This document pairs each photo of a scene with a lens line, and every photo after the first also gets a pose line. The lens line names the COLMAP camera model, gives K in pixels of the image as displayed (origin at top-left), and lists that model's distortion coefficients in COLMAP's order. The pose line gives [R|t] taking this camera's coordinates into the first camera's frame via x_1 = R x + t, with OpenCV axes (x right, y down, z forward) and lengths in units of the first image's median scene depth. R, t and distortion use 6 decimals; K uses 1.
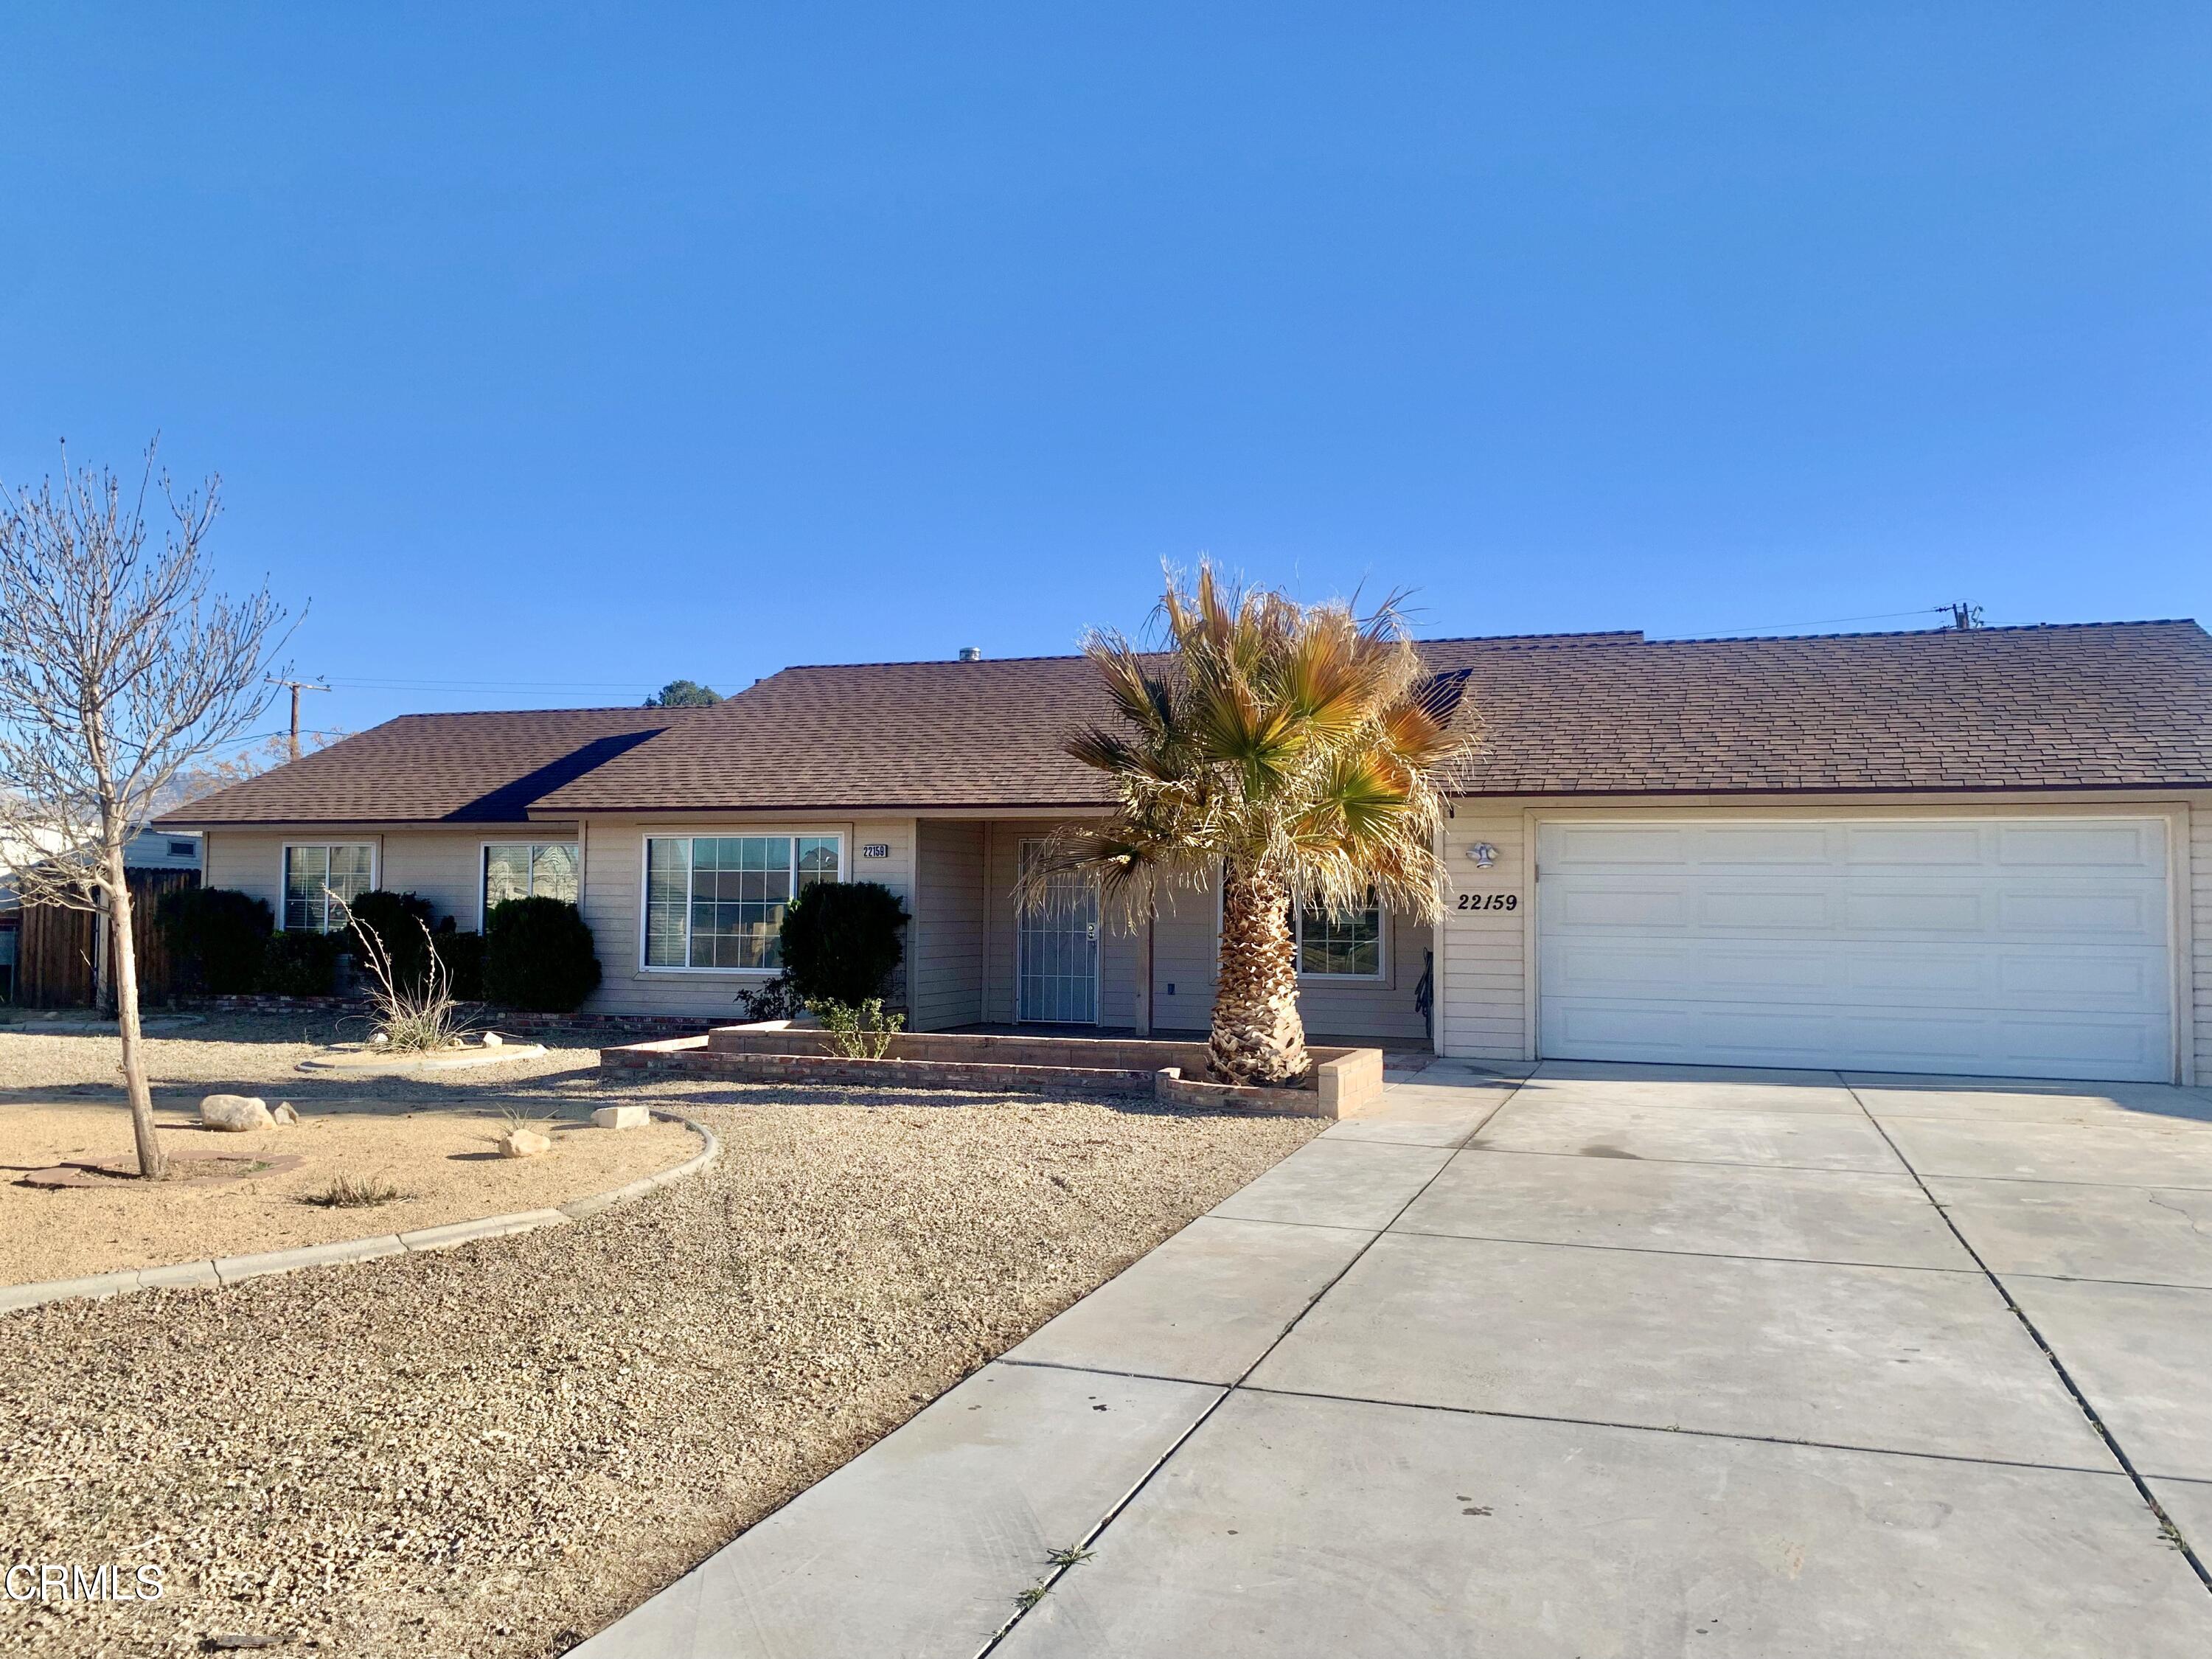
lens RADIAL K [[1709.0, 0, 1115.7], [0, 1709.0, 834.2], [0, 0, 1]] dist [0.053927, -0.100020]
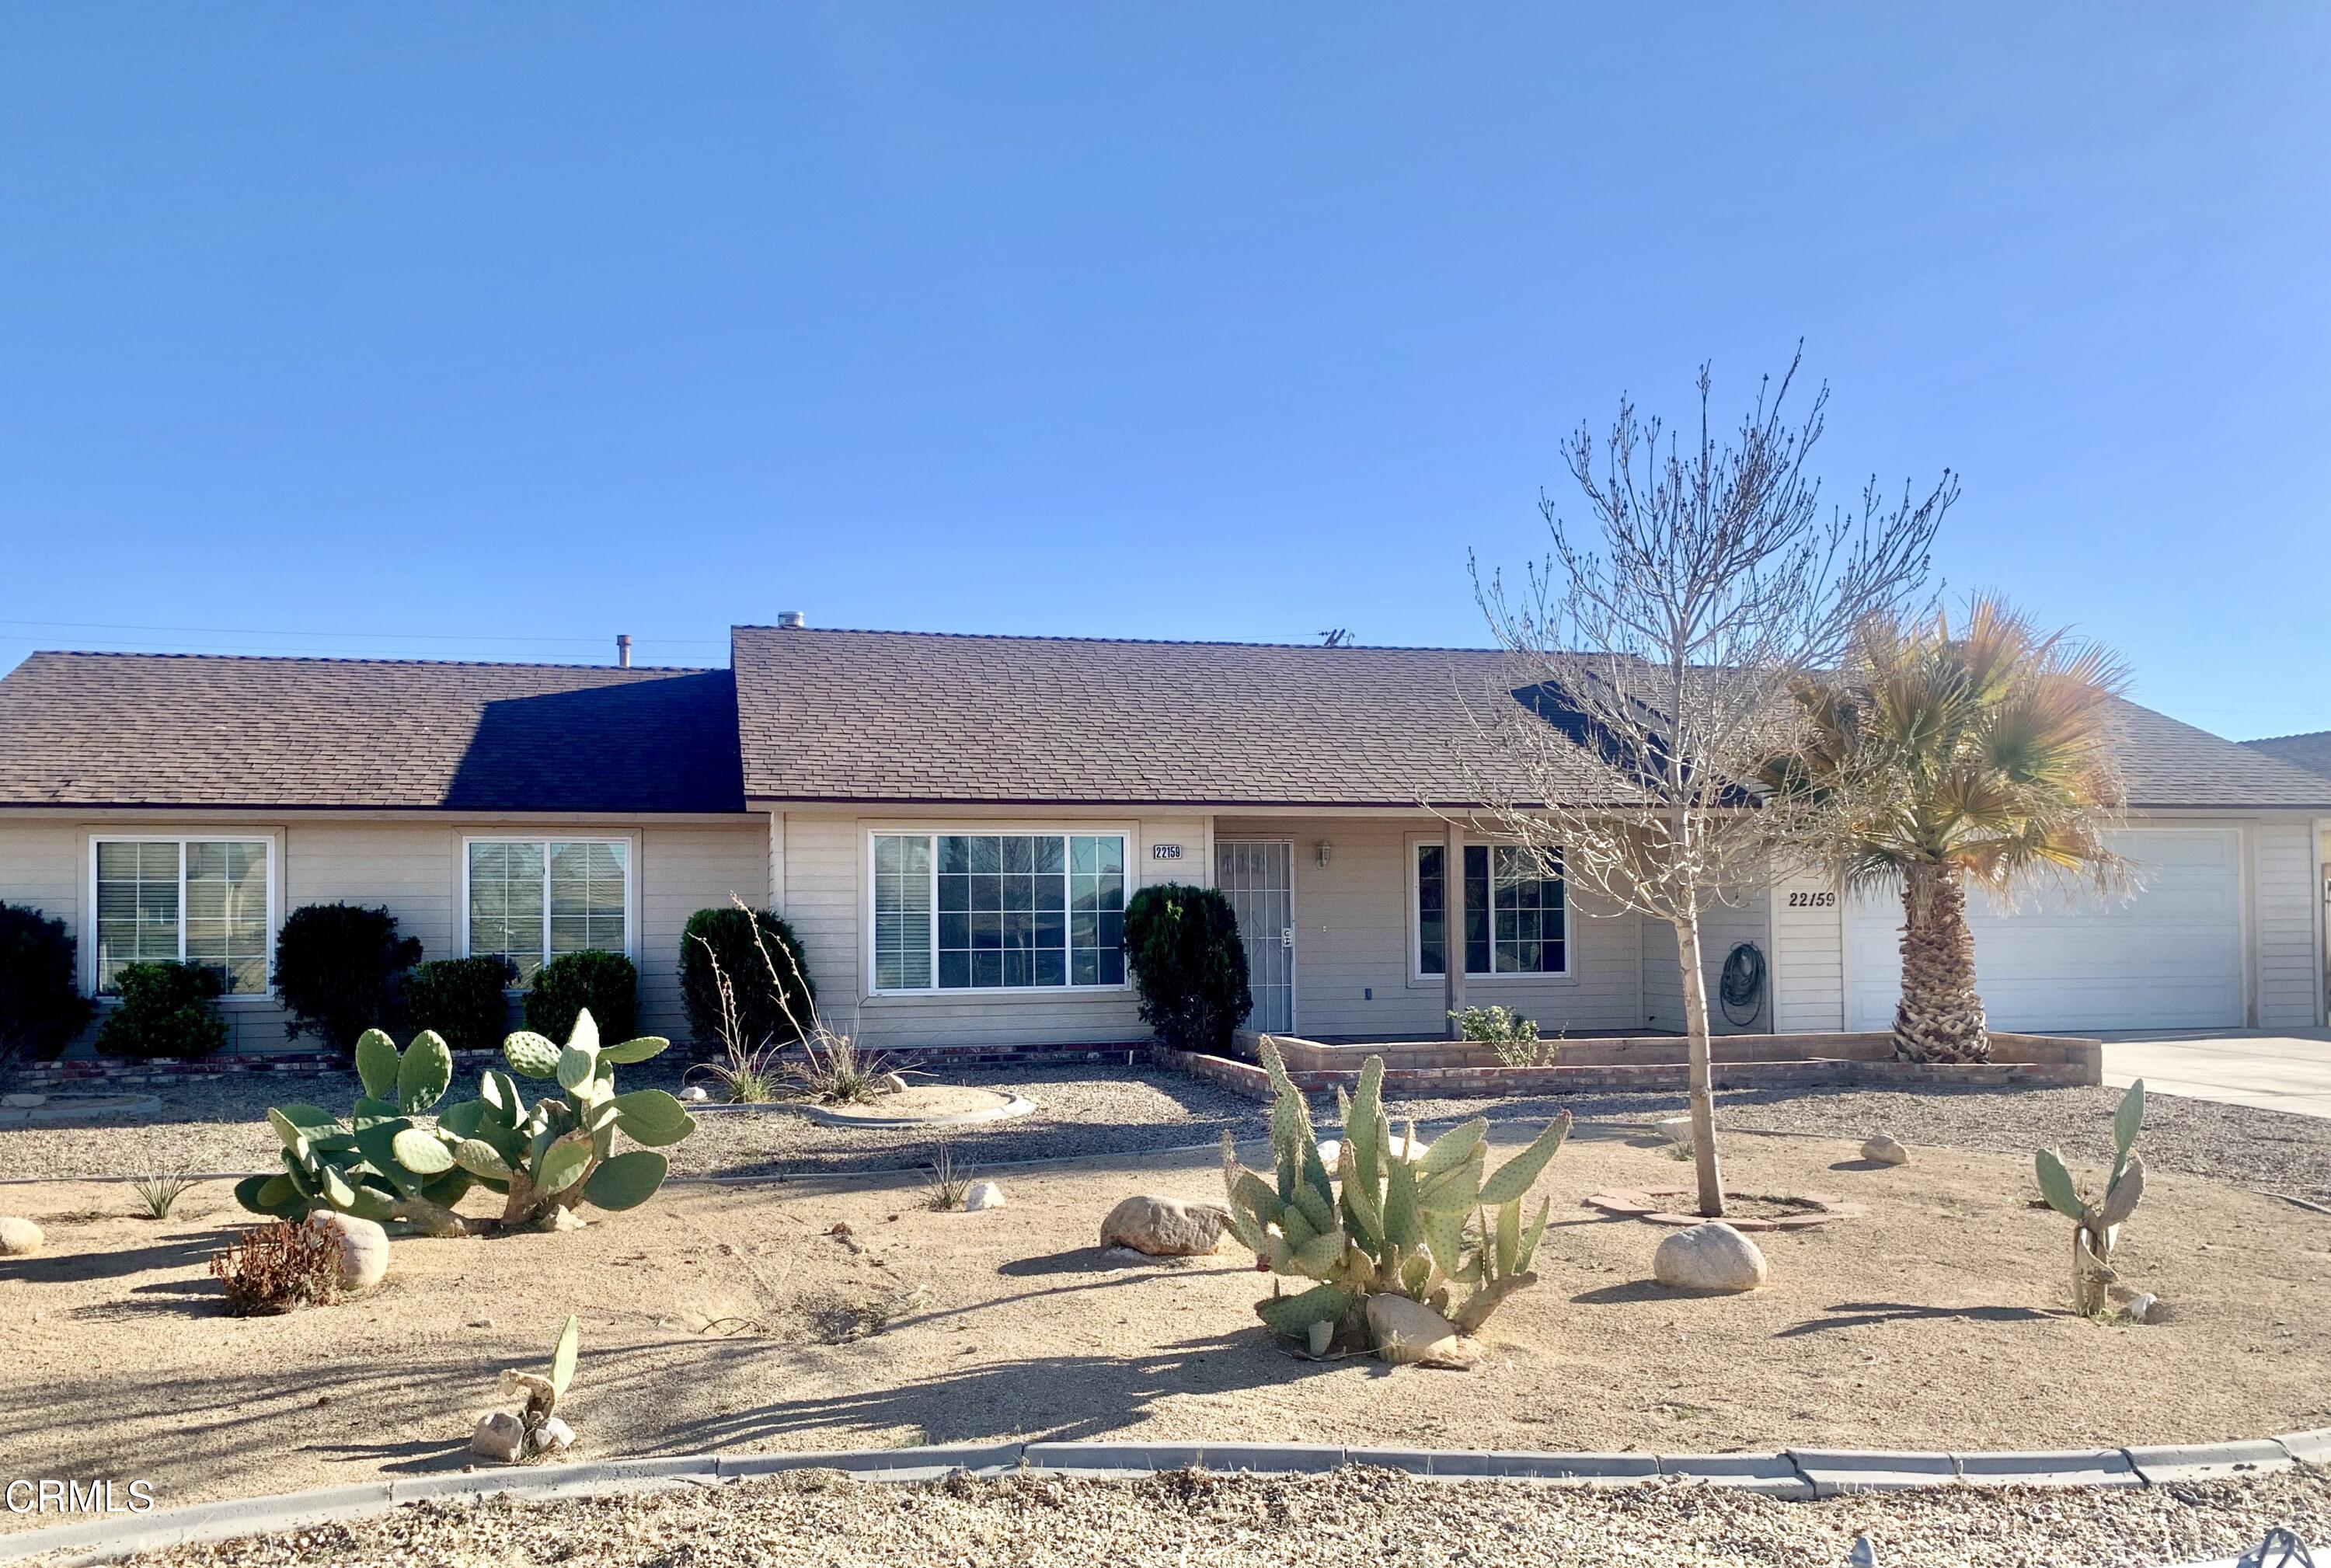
lens RADIAL K [[1882.8, 0, 1165.2], [0, 1882.8, 894.1], [0, 0, 1]] dist [0.055919, -0.001116]
pose [[0.836436, -0.008571, 0.547998, -0.715620], [-0.008640, 0.999547, 0.028821, 0.003754], [-0.547997, -0.028842, 0.835983, 0.178626]]
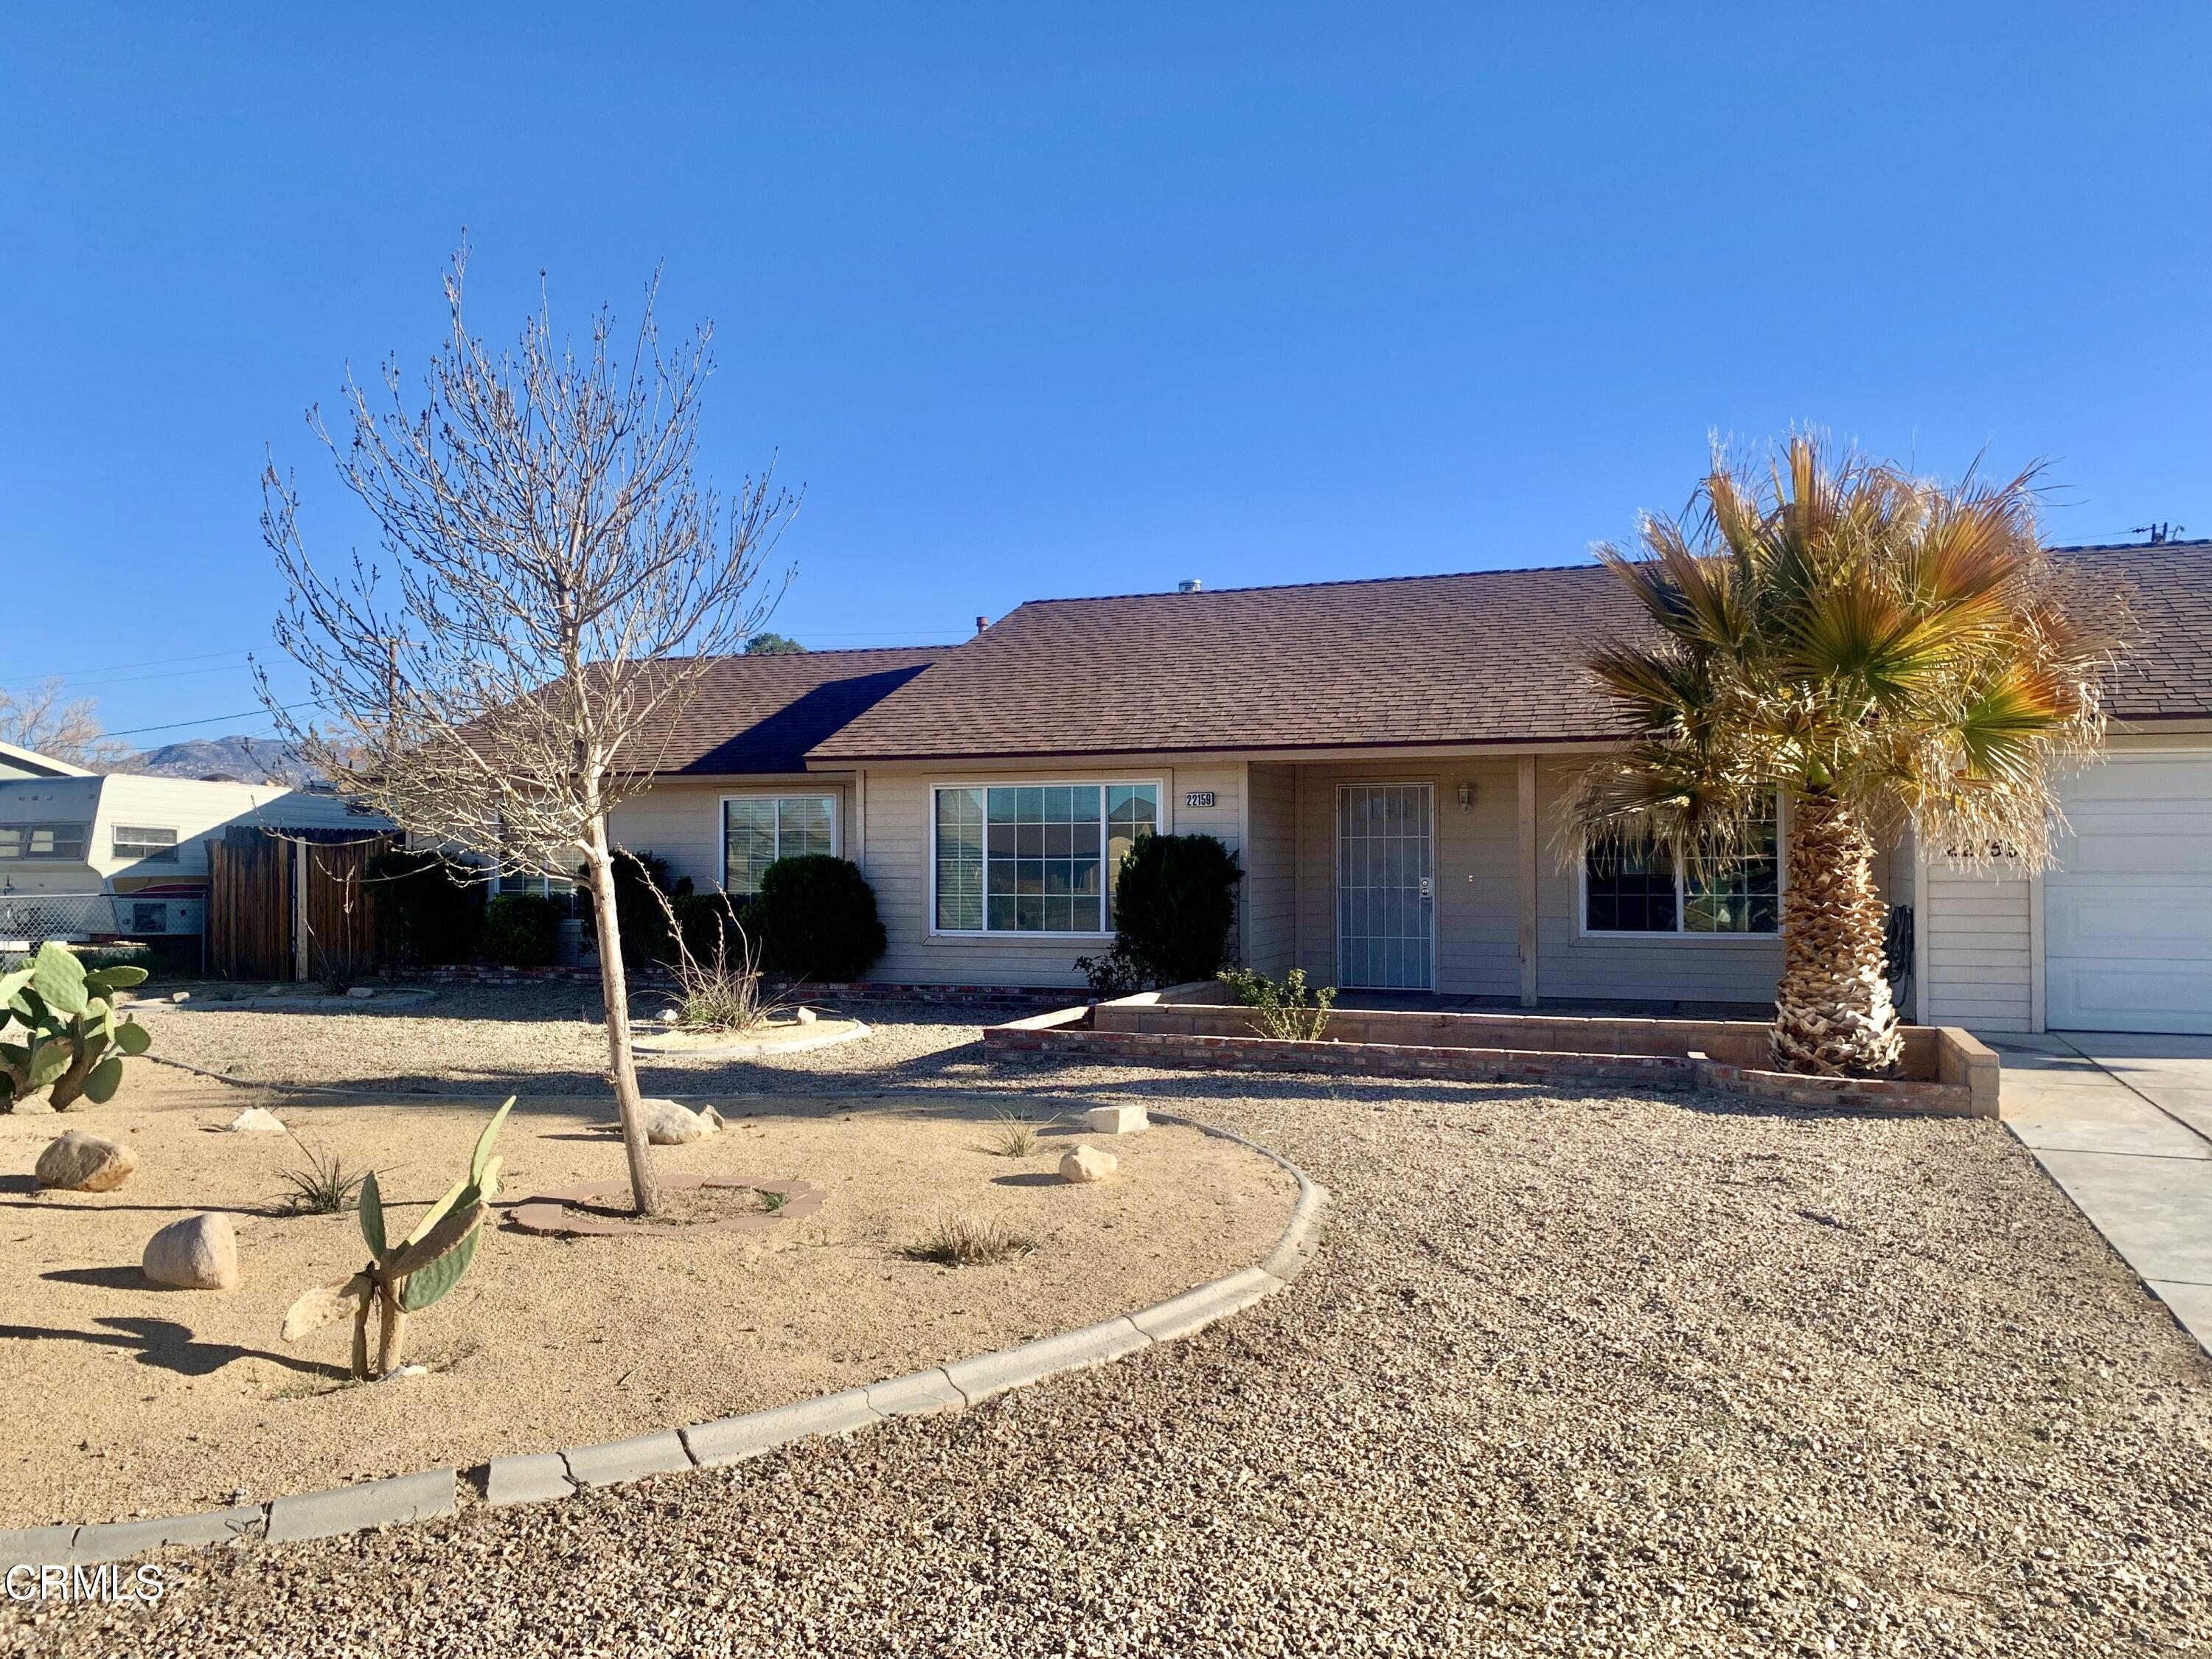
lens RADIAL K [[1724.1, 0, 1106.0], [0, 1724.1, 829.5], [0, 0, 1]] dist [0.124983, -0.256524]
pose [[0.998947, -0.013056, -0.043972, -0.156990], [0.014206, 0.999562, 0.025949, 0.001682], [0.043614, -0.026546, 0.998696, 0.103940]]
